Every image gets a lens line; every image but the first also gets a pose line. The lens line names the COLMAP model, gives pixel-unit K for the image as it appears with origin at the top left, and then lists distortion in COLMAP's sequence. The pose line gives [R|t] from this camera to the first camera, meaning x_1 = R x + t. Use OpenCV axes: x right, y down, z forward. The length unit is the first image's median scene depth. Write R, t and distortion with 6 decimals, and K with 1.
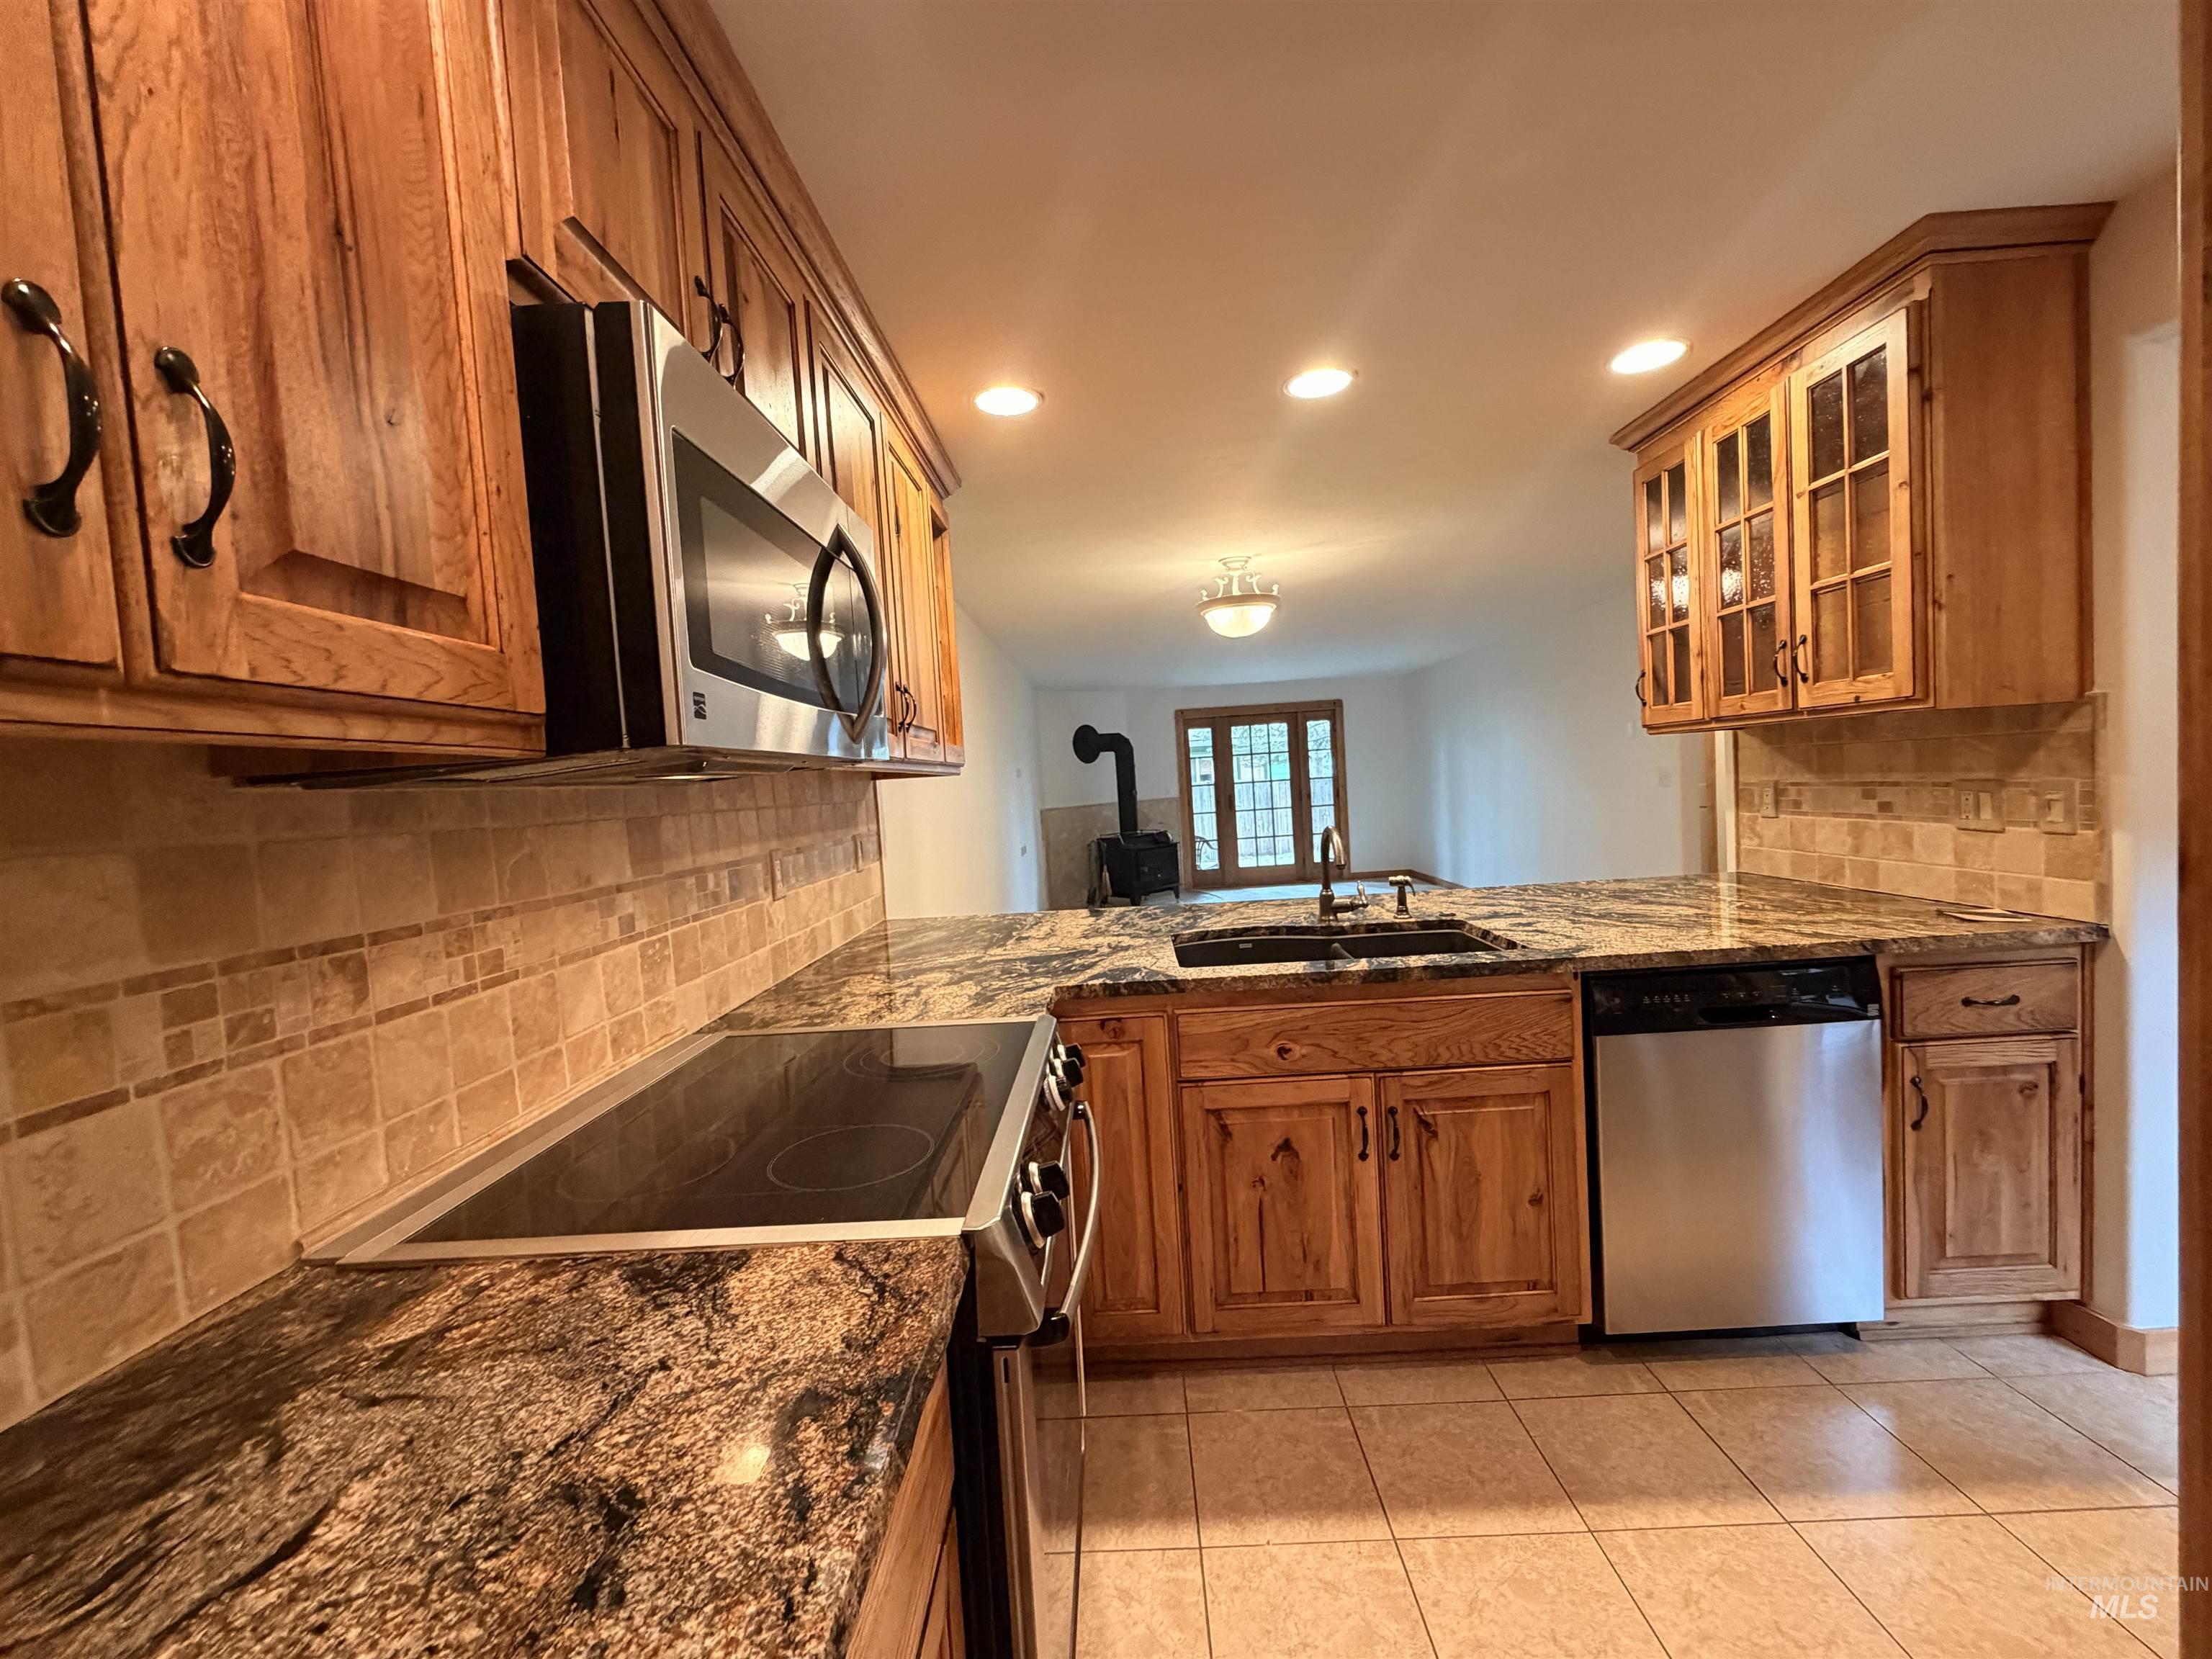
lens RADIAL K [[883.4, 0, 1100.9], [0, 883.4, 831.1], [0, 0, 1]] dist [-0.002183, -0.000219]
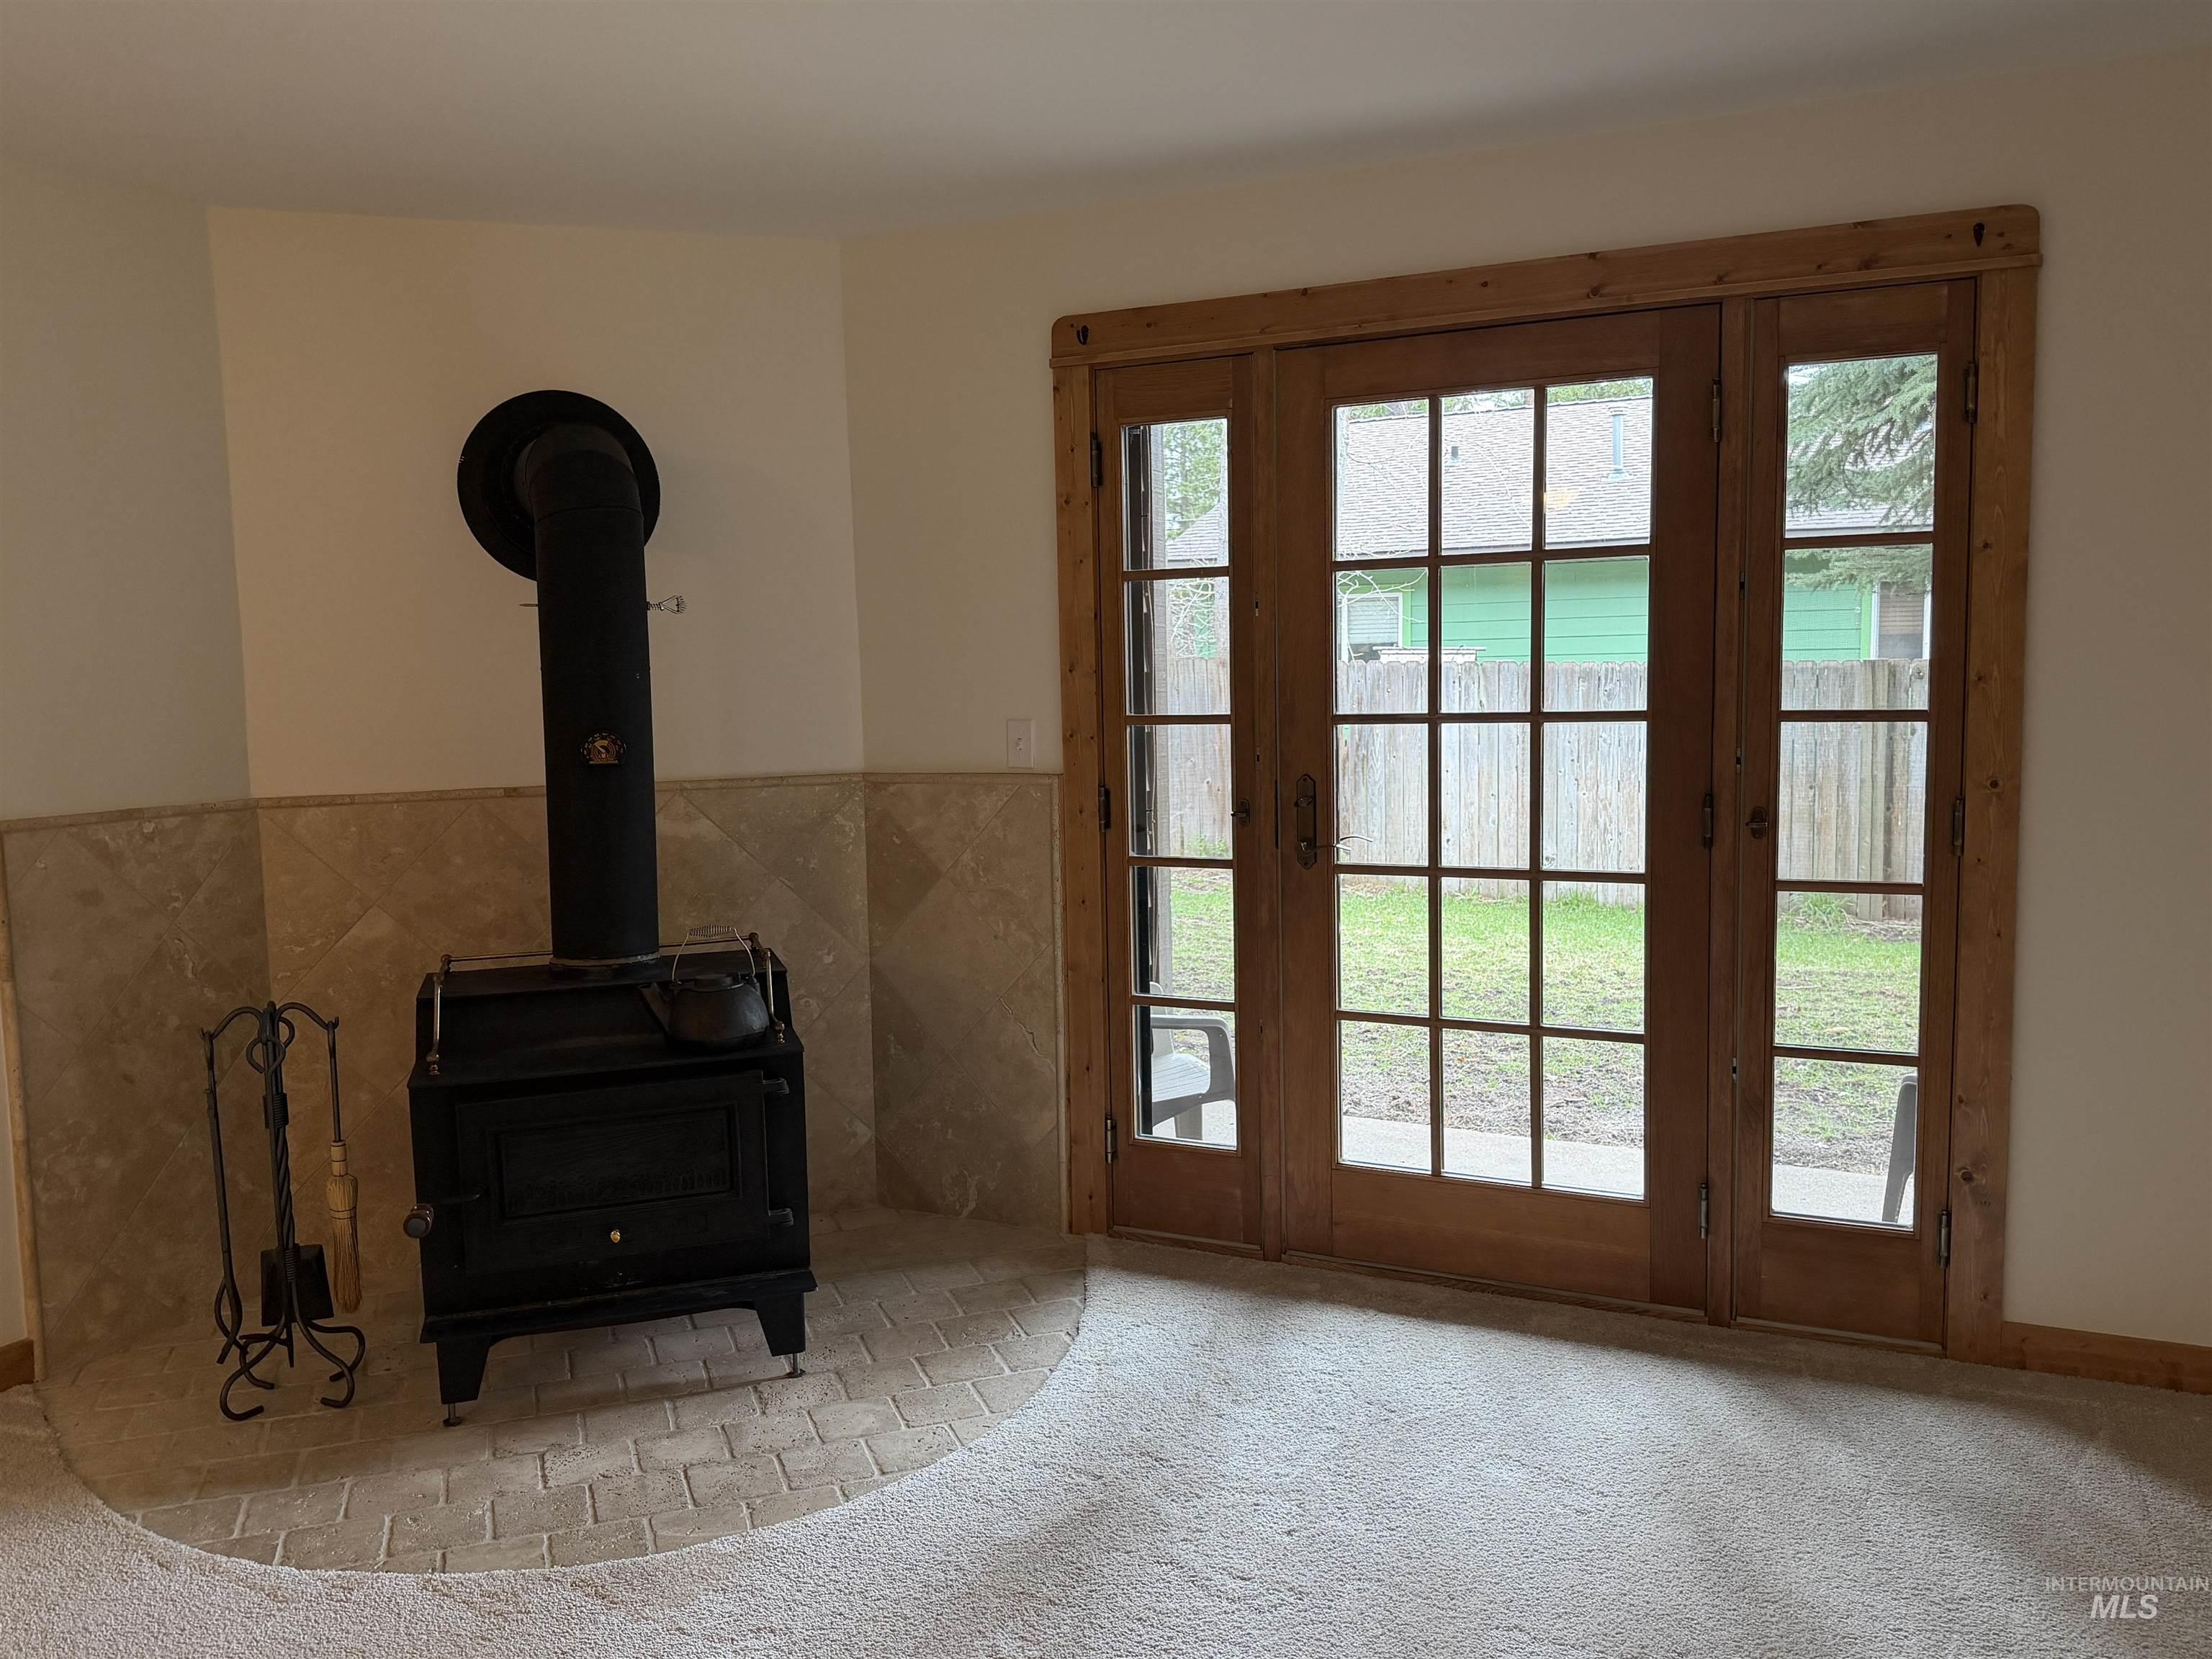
lens RADIAL K [[1714.6, 0, 1107.1], [0, 1714.6, 839.3], [0, 0, 1]] dist [0.126820, -0.256223]
pose [[0.911189, 0.086681, -0.402766, 1.400196], [-0.058623, 0.994948, 0.081503, -0.303522], [0.407796, -0.050653, 0.911667, 3.576230]]
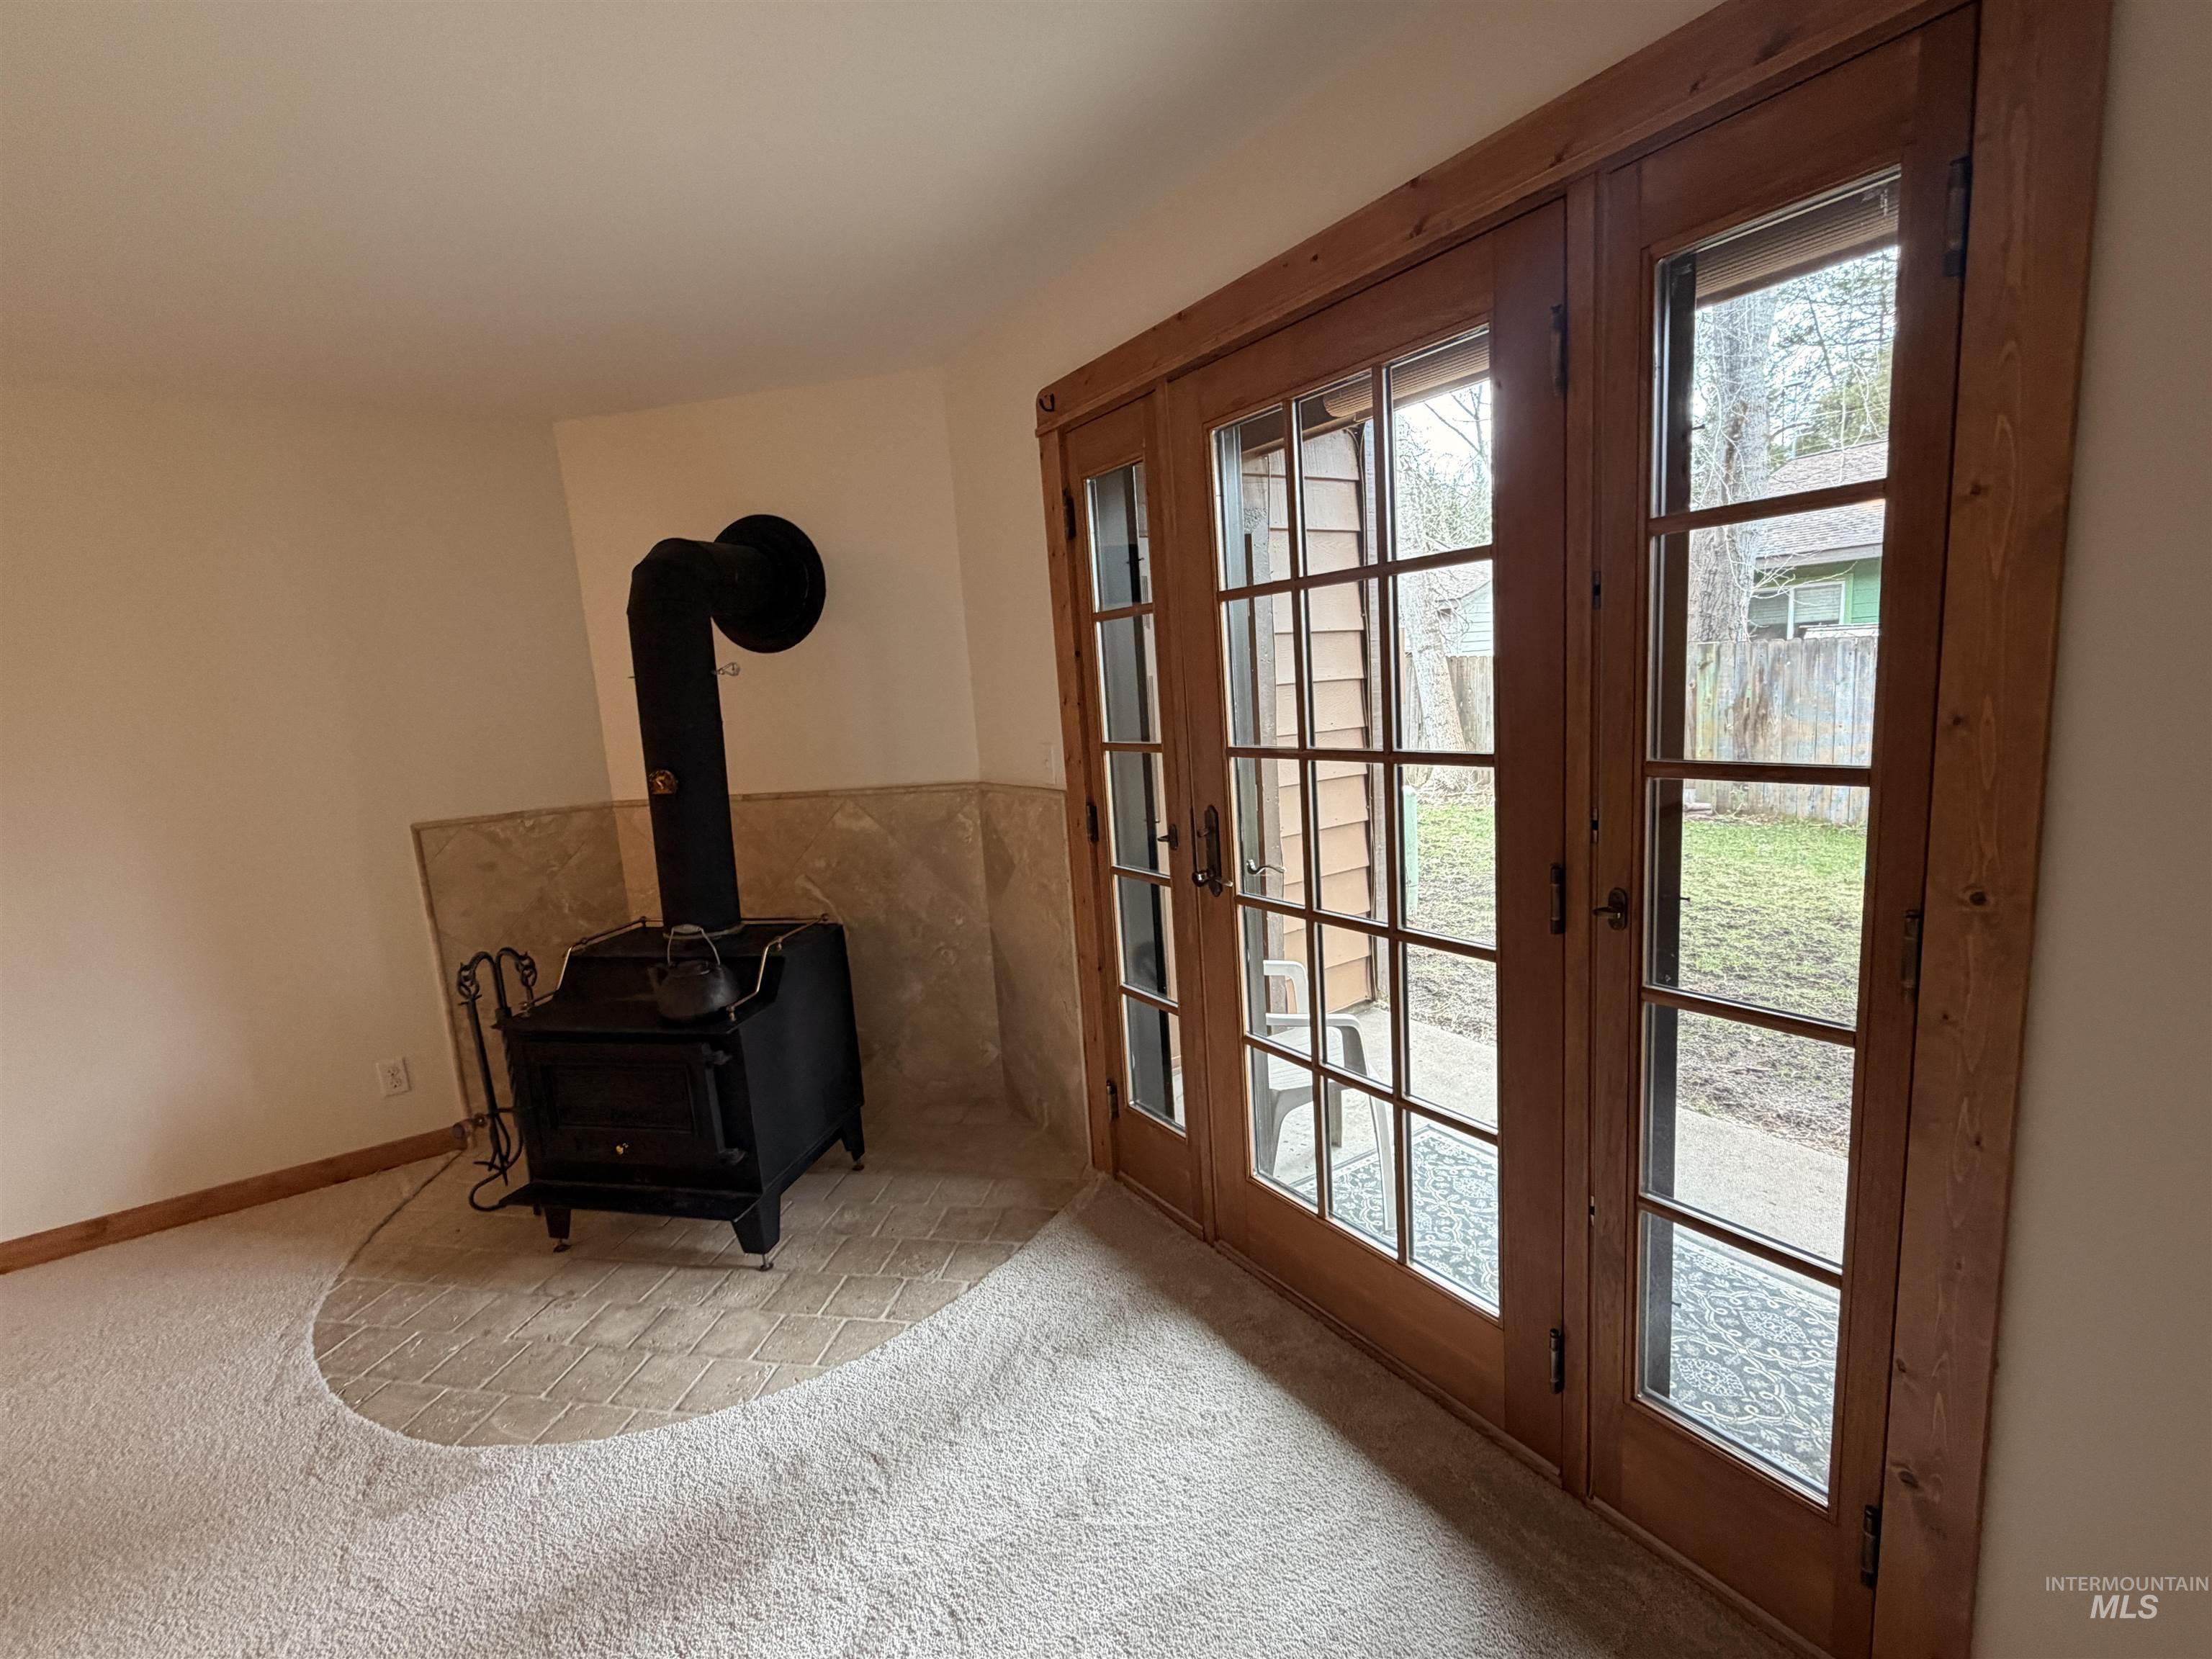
lens RADIAL K [[971.0, 0, 1106.0], [0, 971.0, 829.5], [0, 0, 1]] dist [-0.001623, -0.000210]
pose [[0.576415, 0.150819, -0.803118, 1.651901], [-0.008800, 0.983909, 0.178455, -0.403789], [0.817110, -0.095797, 0.568467, 4.734248]]
